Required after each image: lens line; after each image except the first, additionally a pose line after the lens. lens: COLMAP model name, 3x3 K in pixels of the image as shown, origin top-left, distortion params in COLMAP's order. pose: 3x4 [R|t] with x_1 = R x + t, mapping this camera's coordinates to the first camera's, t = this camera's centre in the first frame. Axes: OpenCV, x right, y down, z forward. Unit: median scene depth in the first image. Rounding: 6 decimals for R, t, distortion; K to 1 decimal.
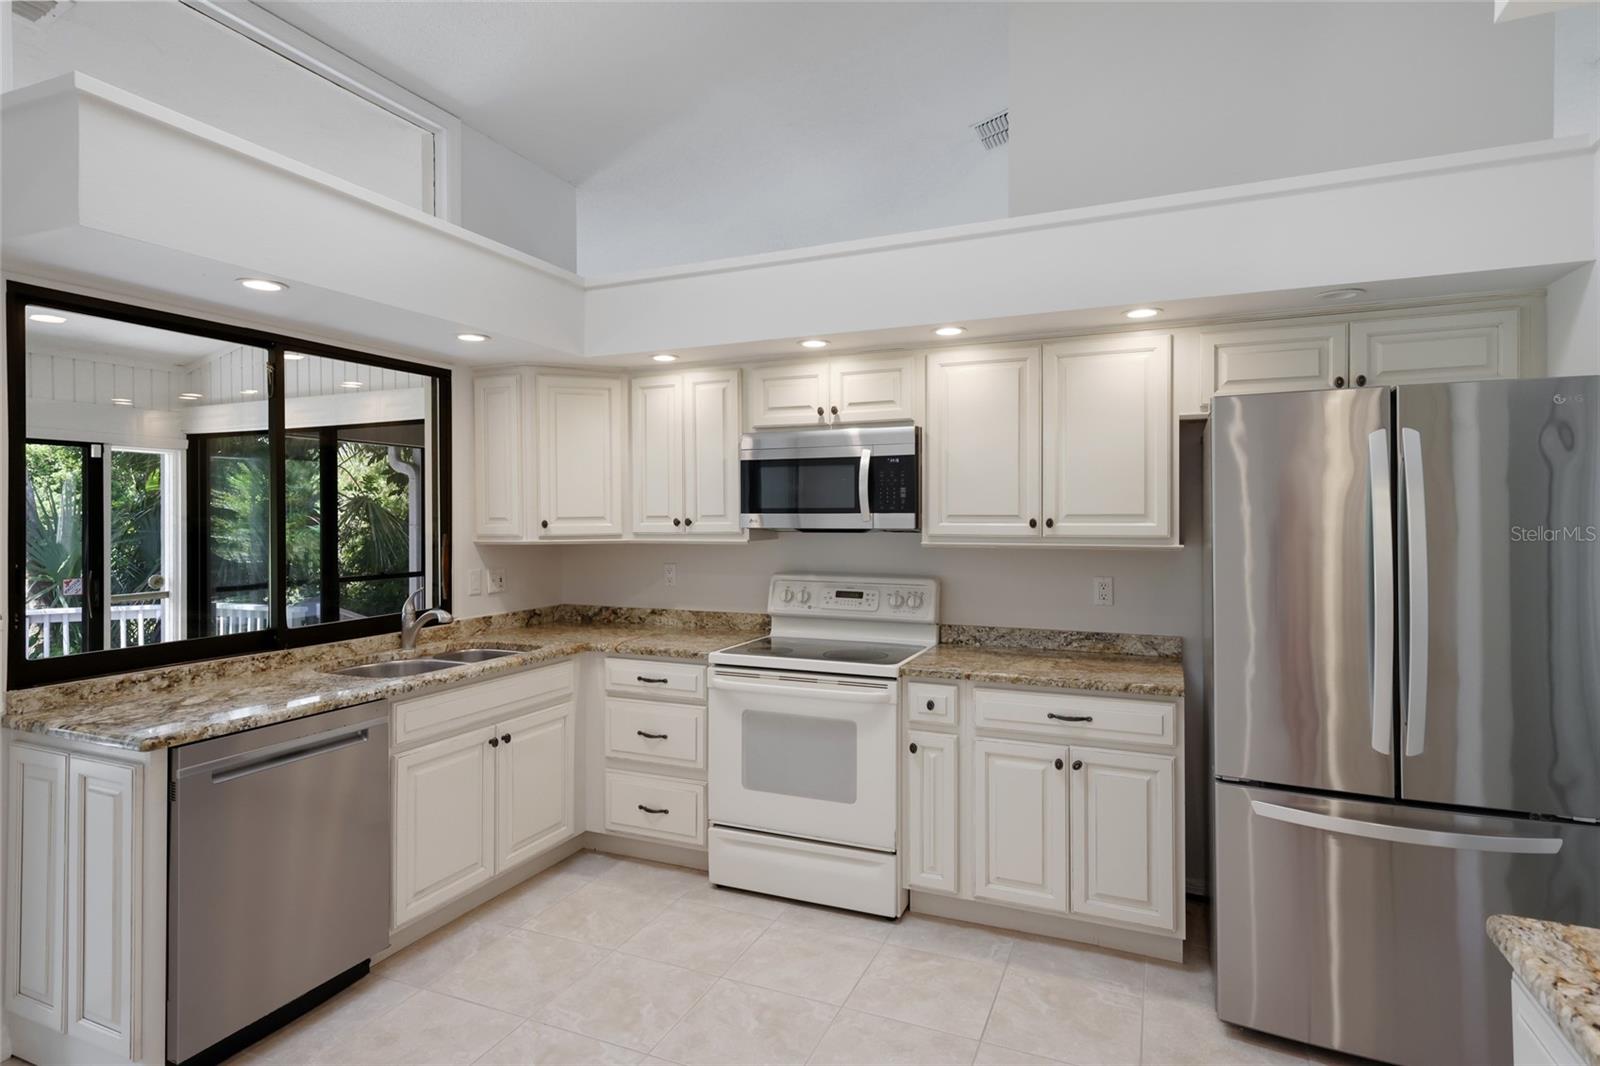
lens RADIAL K [[828.0, 0, 801.7], [0, 828.0, 520.4], [0, 0, 1]] dist [0.003149, 0.000095]
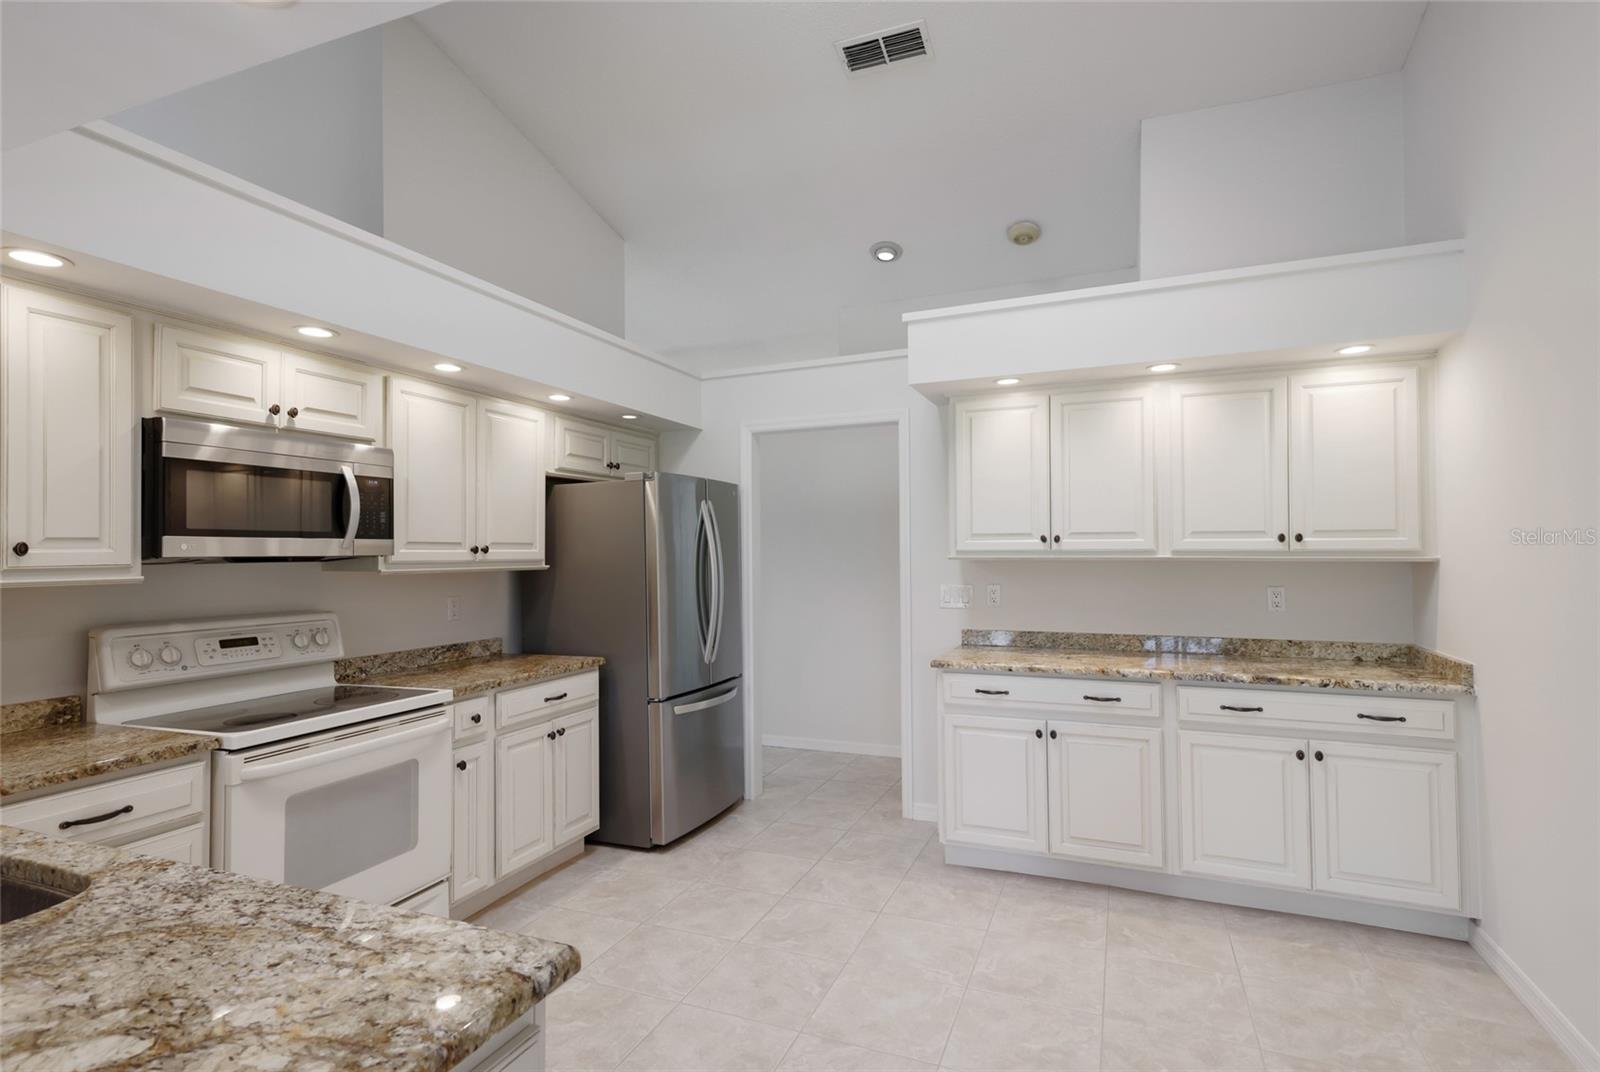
lens RADIAL K [[808.5, 0, 800.3], [0, 808.5, 539.3], [0, 0, 1]] dist [0.002580, 0.000099]
pose [[-0.032402, 0.018378, 0.999306, -0.818730], [0.013549, 0.999747, -0.017947, 0.014386], [-0.999383, 0.012958, -0.032643, 0.552976]]
